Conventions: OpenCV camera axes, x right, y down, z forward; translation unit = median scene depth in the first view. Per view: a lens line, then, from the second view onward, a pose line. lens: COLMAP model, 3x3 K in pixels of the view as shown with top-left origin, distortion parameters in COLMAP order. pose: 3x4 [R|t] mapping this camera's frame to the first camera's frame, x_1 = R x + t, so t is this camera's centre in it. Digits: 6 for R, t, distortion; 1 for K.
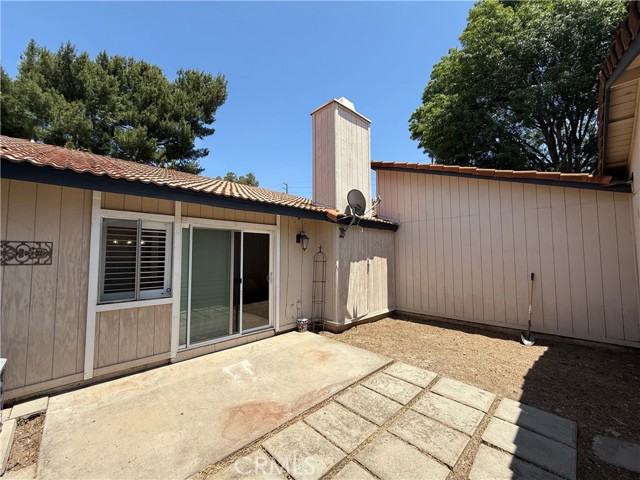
lens RADIAL K [[255.1, 0, 318.9], [0, 255.1, 239.8], [0, 0, 1]] dist [-0.000160, 0.000940]
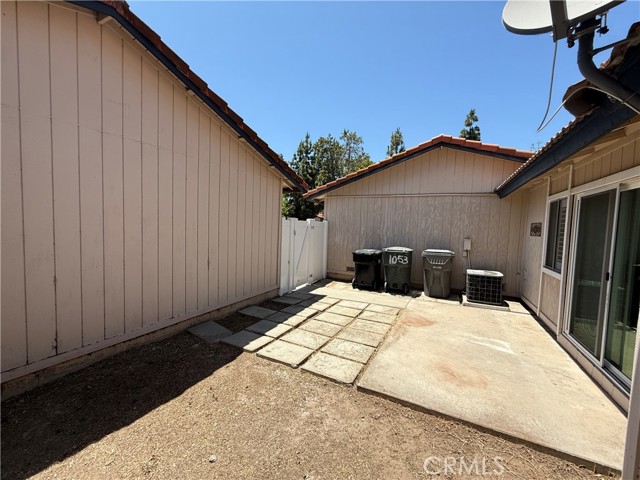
lens RADIAL K [[255.1, 0, 320.1], [0, 255.1, 239.6], [0, 0, 1]] dist [-0.000160, 0.000940]
pose [[-0.948871, -0.009204, -0.315529, 0.708704], [-0.010406, 0.999944, 0.002125, 0.116011], [0.315491, 0.005300, -0.948914, 1.900157]]
